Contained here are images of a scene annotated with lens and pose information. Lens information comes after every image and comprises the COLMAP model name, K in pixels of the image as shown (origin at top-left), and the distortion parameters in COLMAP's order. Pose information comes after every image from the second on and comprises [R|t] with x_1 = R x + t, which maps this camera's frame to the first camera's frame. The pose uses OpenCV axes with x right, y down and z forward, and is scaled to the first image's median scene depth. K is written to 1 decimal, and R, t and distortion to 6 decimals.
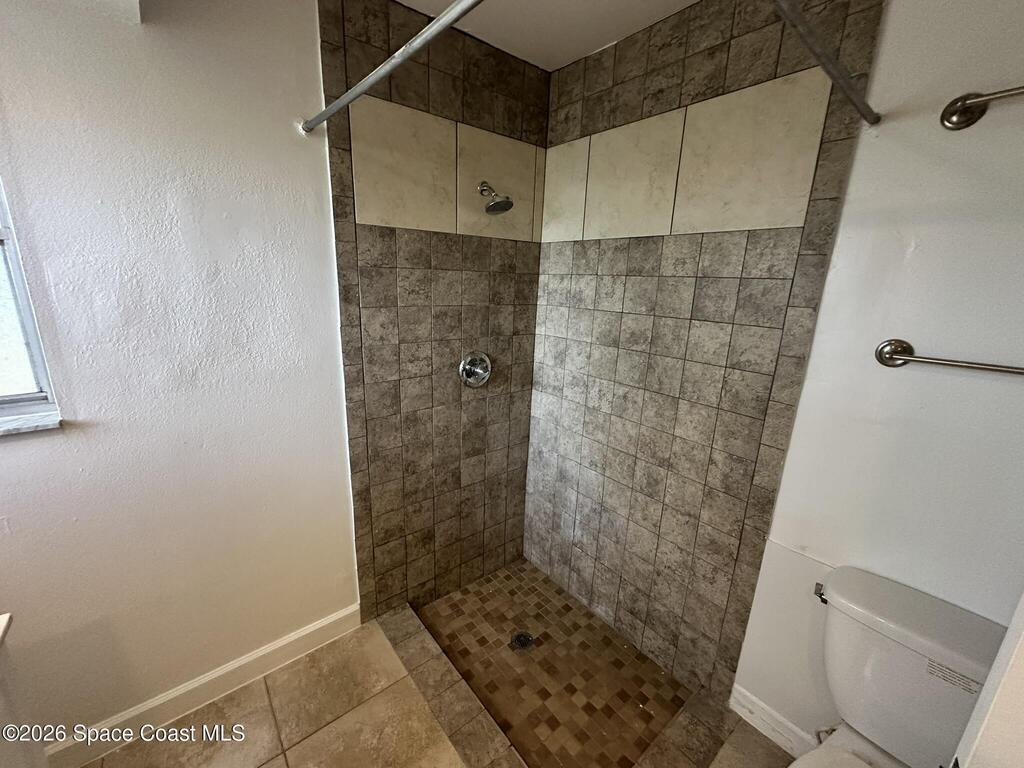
lens RADIAL K [[409.6, 0, 509.9], [0, 409.6, 382.7], [0, 0, 1]] dist [-0.006264, 0.001109]
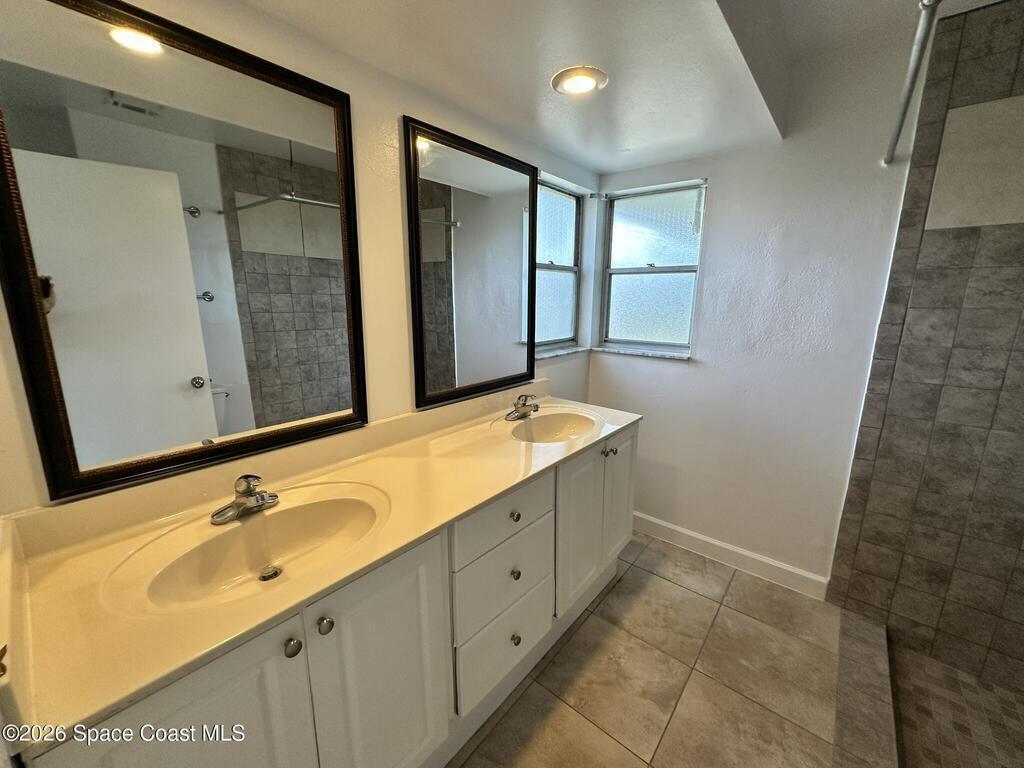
lens RADIAL K [[409.6, 0, 511.8], [0, 409.6, 384.7], [0, 0, 1]] dist [-0.006264, 0.001109]
pose [[0.190338, 0.172464, -0.966451, 0.455162], [-0.249171, 0.960698, 0.122364, 0.124858], [0.949571, 0.217521, 0.225831, -0.167591]]
